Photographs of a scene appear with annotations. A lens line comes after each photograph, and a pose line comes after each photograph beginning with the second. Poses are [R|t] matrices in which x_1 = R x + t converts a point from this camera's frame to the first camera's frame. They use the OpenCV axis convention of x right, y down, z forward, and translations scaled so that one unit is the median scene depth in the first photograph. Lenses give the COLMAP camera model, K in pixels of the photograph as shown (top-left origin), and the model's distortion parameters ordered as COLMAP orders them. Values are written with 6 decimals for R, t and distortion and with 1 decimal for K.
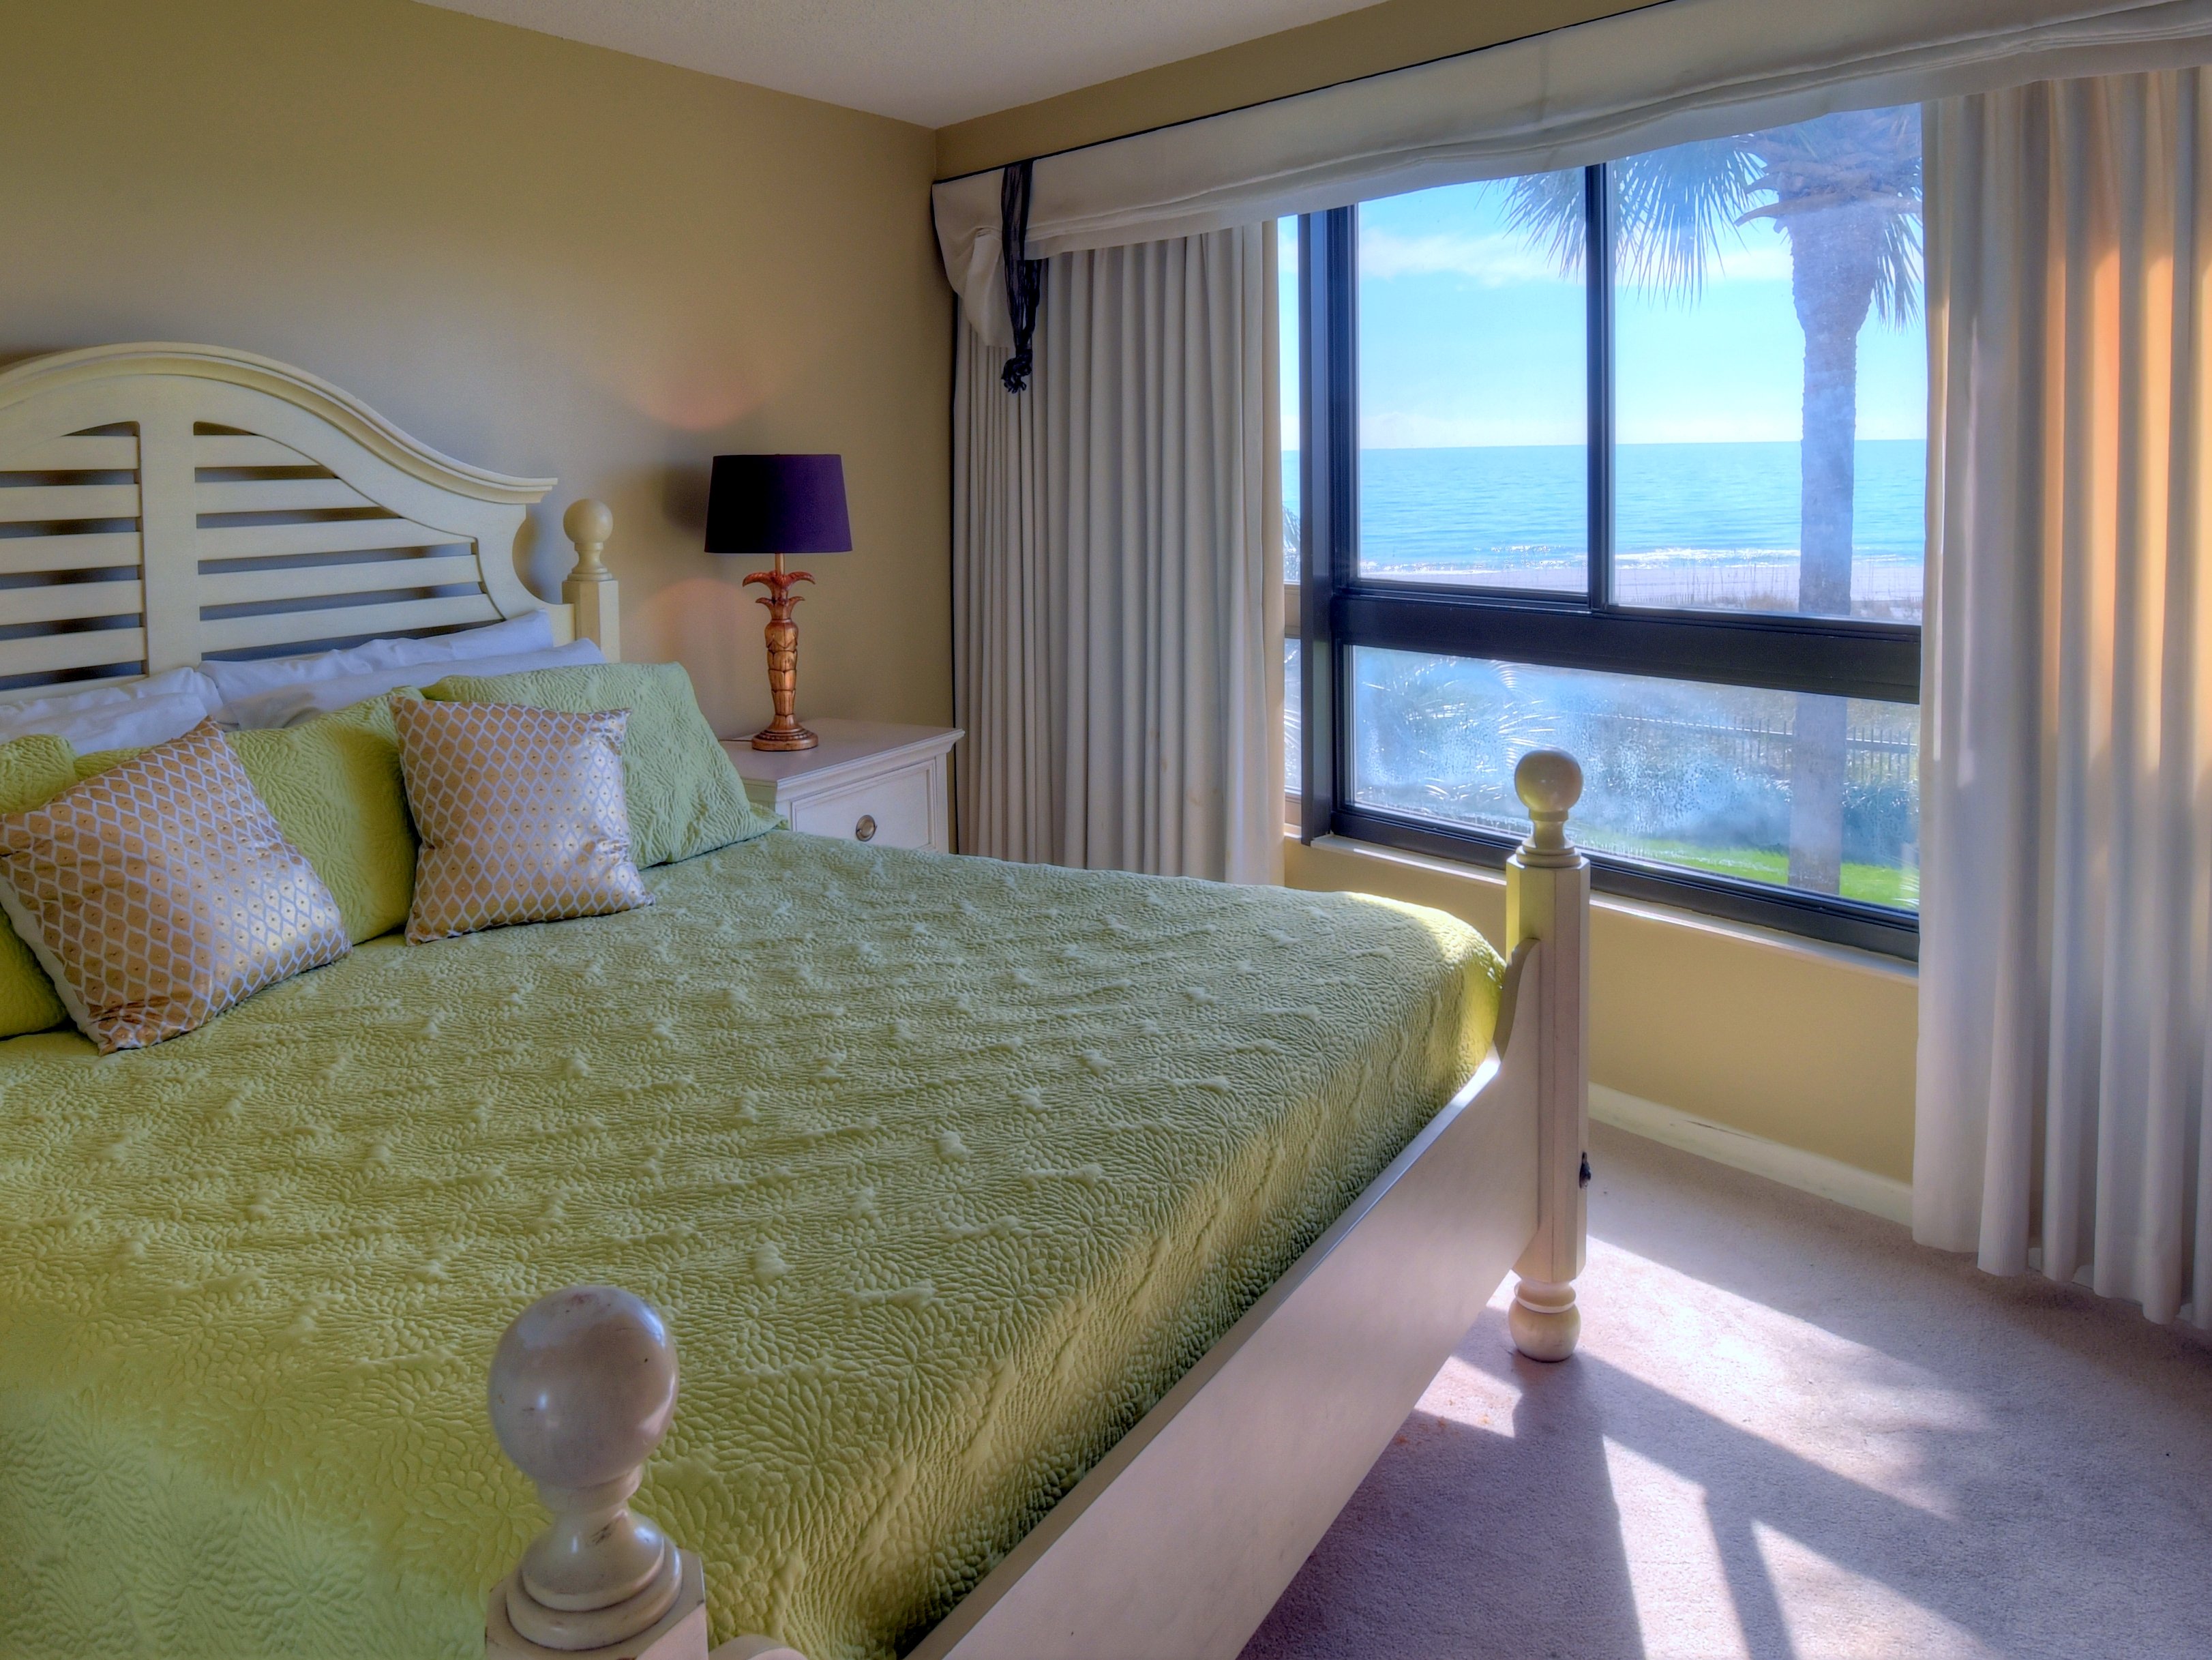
lens RADIAL K [[1785.6, 0, 1101.3], [0, 1785.6, 573.0], [0, 0, 1]] dist [-0.080635, 0.040113]
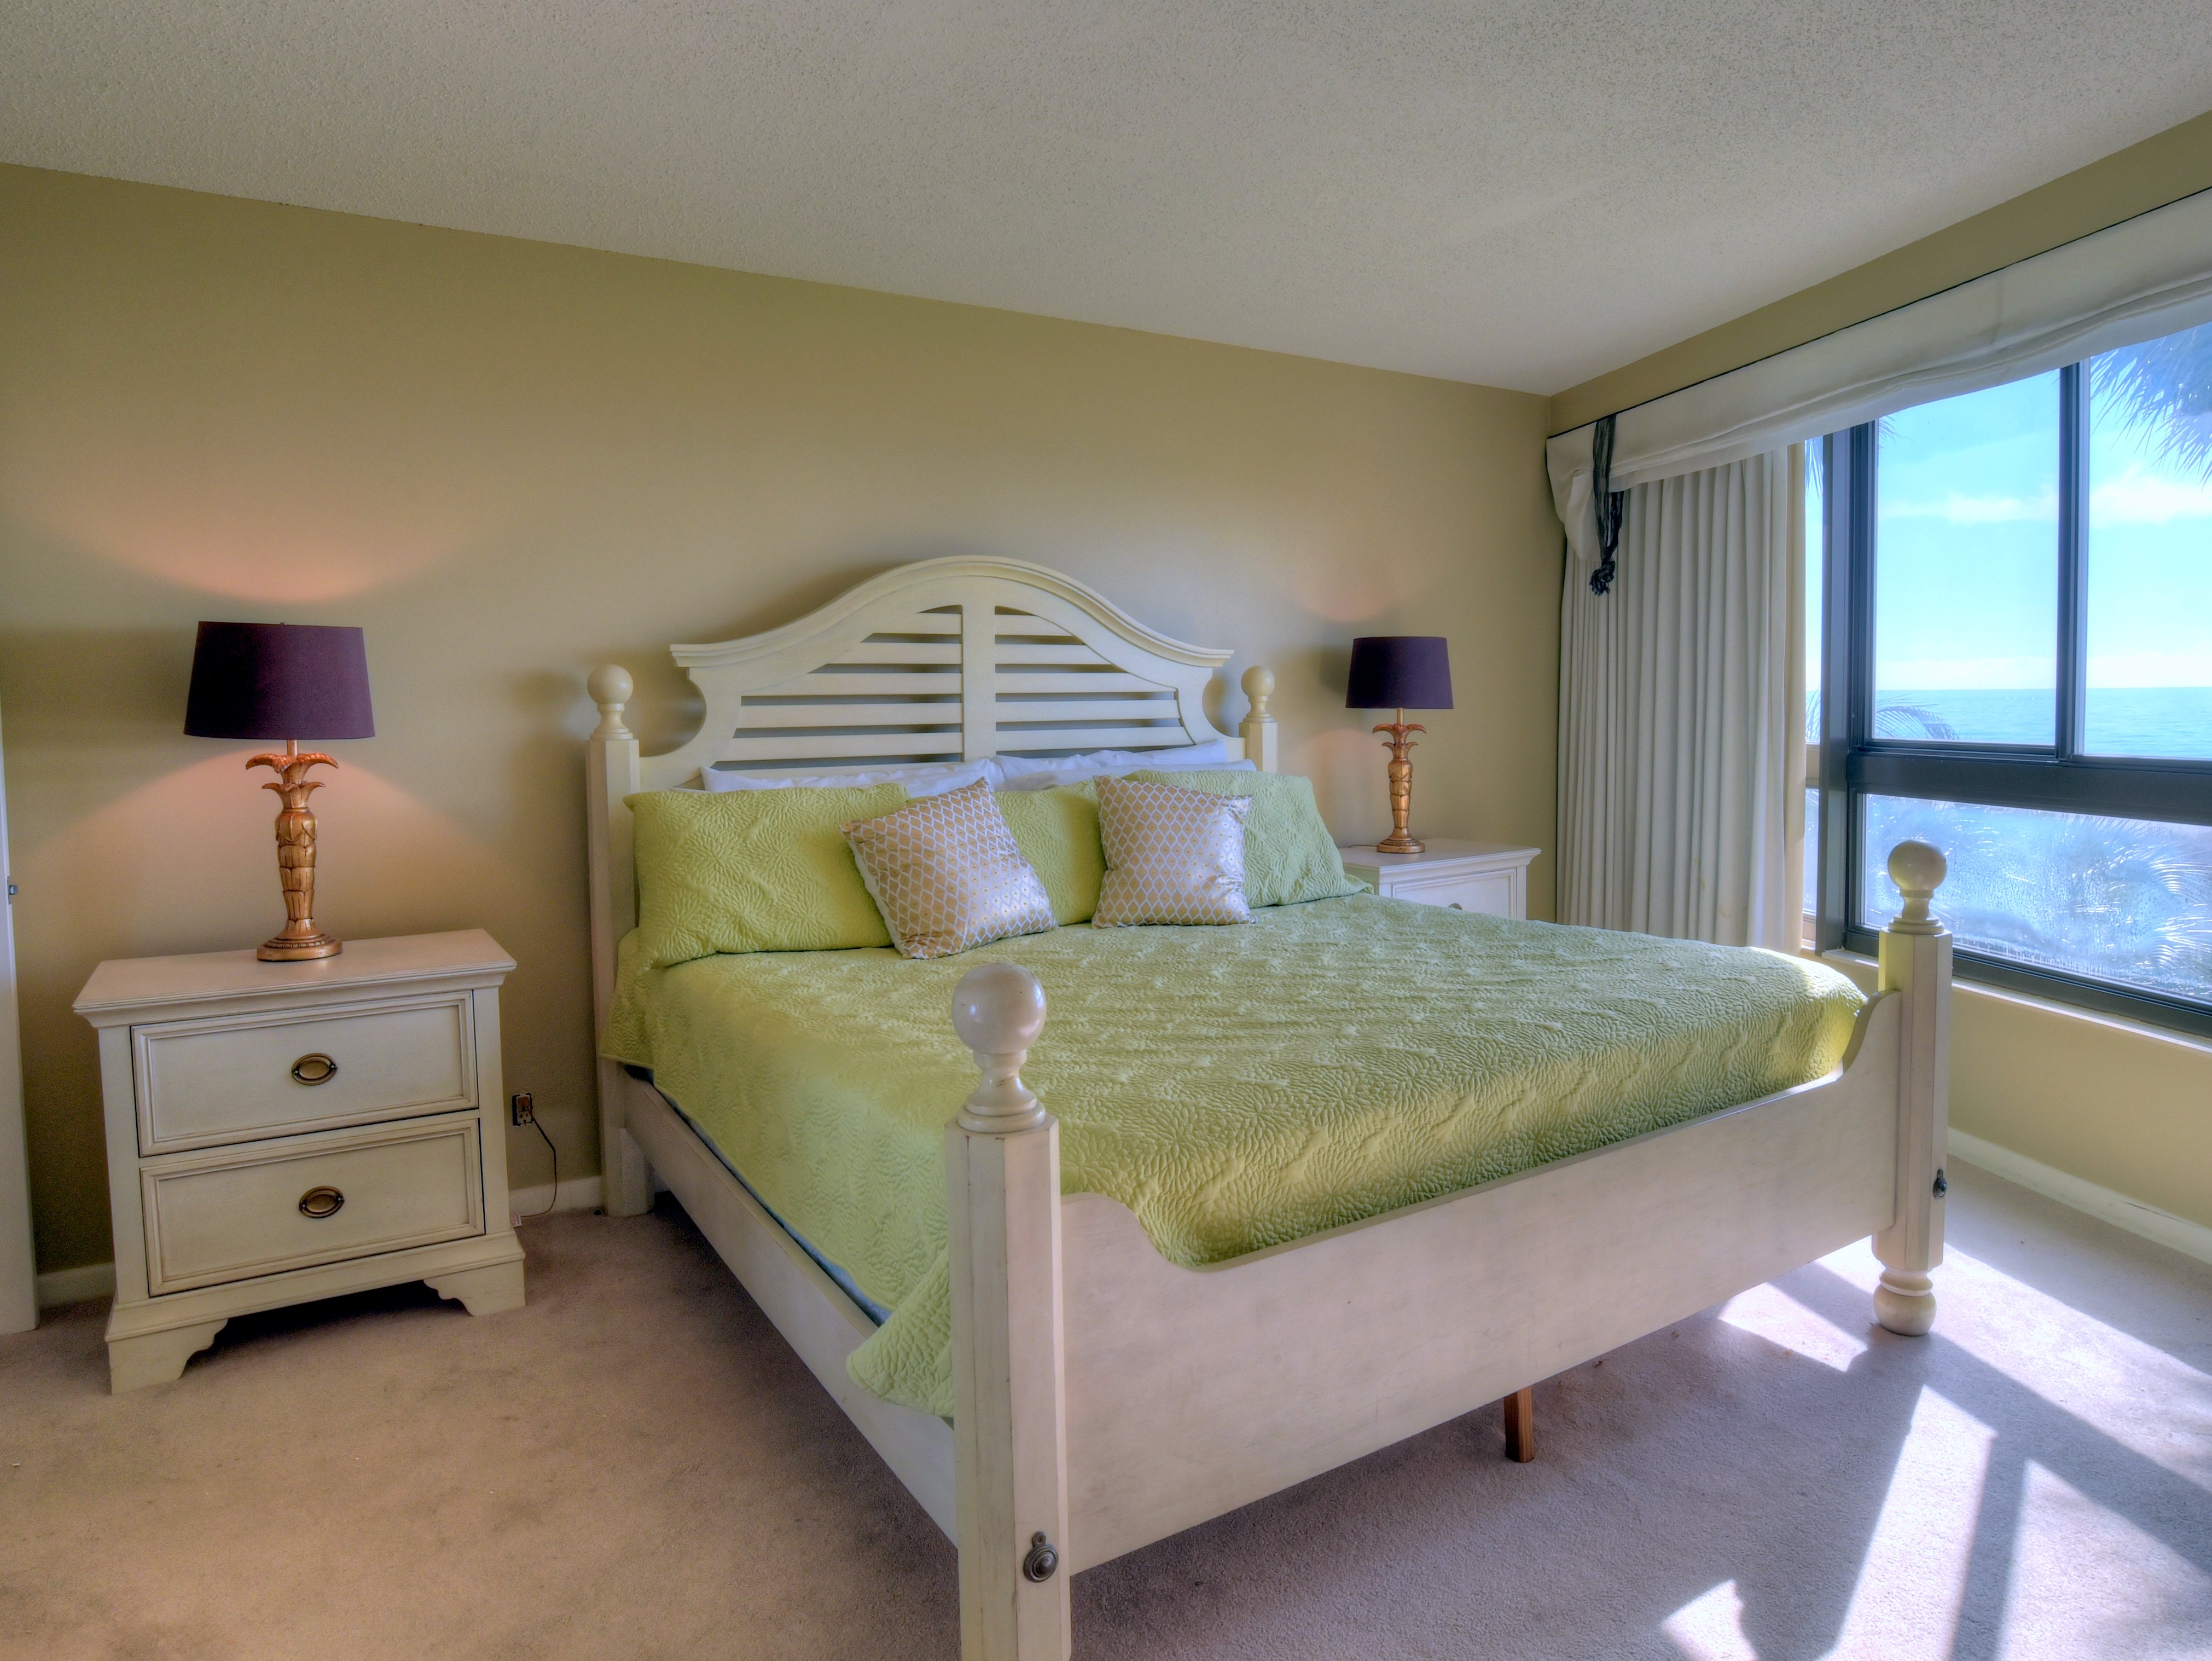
lens RADIAL K [[1405.3, 0, 1122.6], [0, 1405.3, 781.6], [0, 0, 1]] dist [-0.068590, 0.021697]
pose [[0.901493, 0.031942, -0.431613, 0.159118], [-0.028195, 0.999489, 0.015077, 0.056972], [0.431874, -0.001422, 0.901933, -0.114806]]
